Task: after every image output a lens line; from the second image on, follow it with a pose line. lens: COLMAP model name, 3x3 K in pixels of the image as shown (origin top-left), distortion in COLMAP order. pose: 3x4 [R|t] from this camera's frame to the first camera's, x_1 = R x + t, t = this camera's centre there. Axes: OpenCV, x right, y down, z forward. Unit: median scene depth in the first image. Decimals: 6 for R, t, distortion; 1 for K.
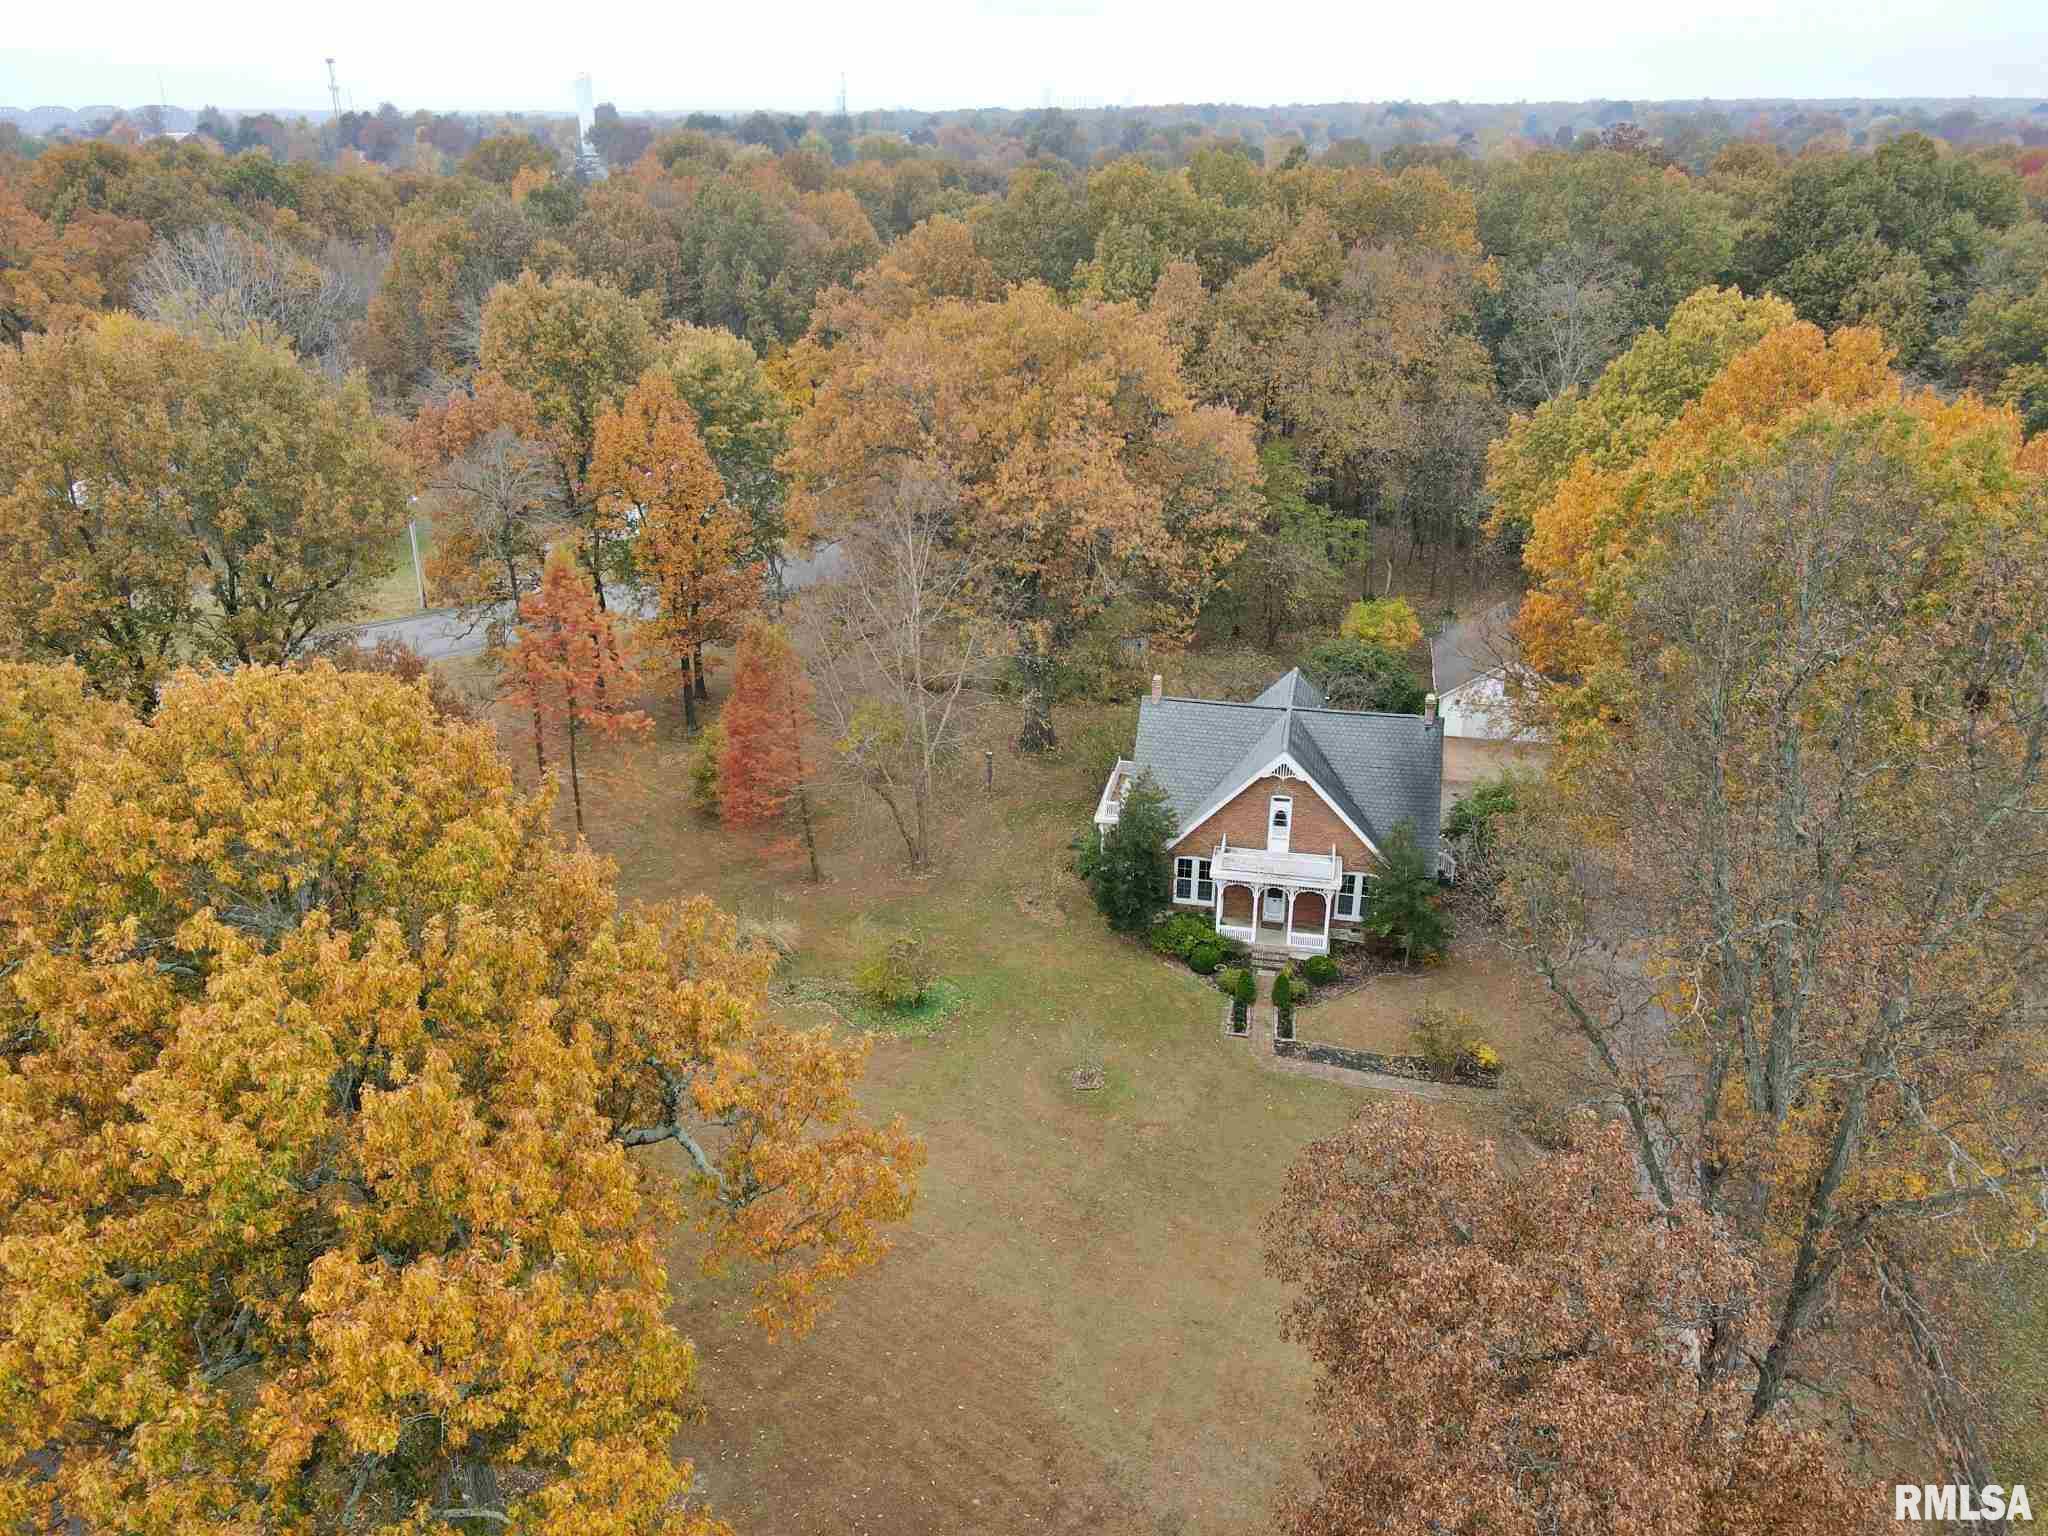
lens RADIAL K [[1514.4, 0, 1020.6], [0, 1514.4, 773.7], [0, 0, 1]] dist [0.003691, 0.018627]
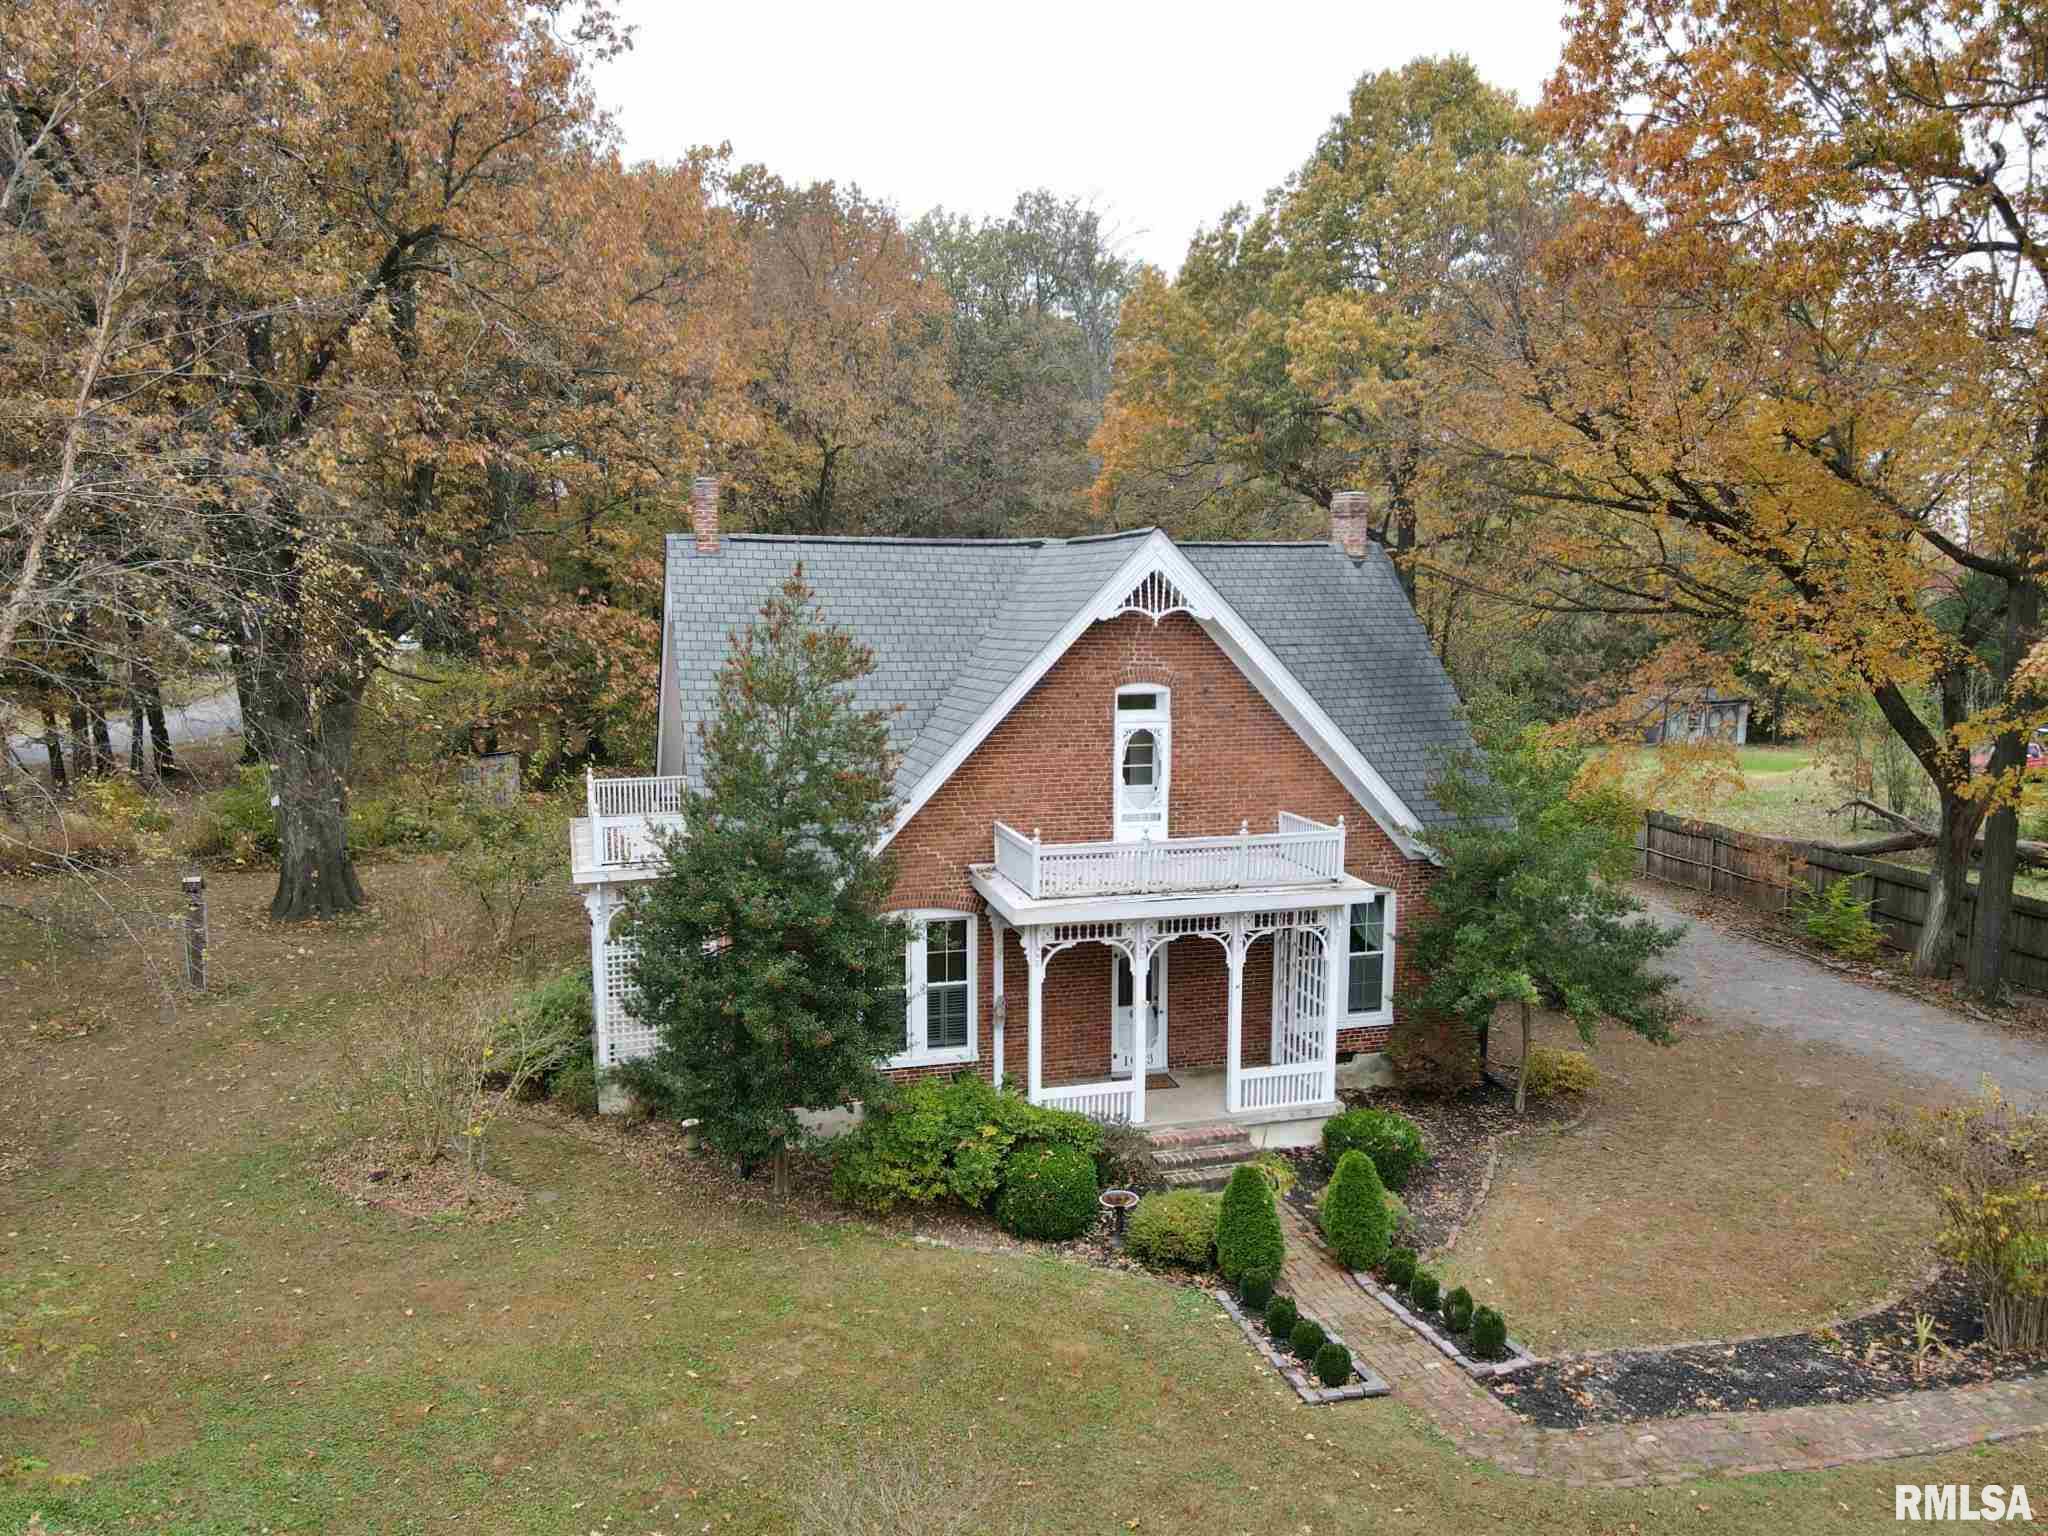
lens RADIAL K [[1514.4, 0, 1018.6], [0, 1514.4, 768.3], [0, 0, 1]] dist [0.003691, 0.018627]
pose [[0.876679, -0.056961, 0.477691, -0.024483], [0.190228, 0.953084, -0.235467, 0.112714], [-0.441867, 0.297299, 0.846384, 0.724865]]
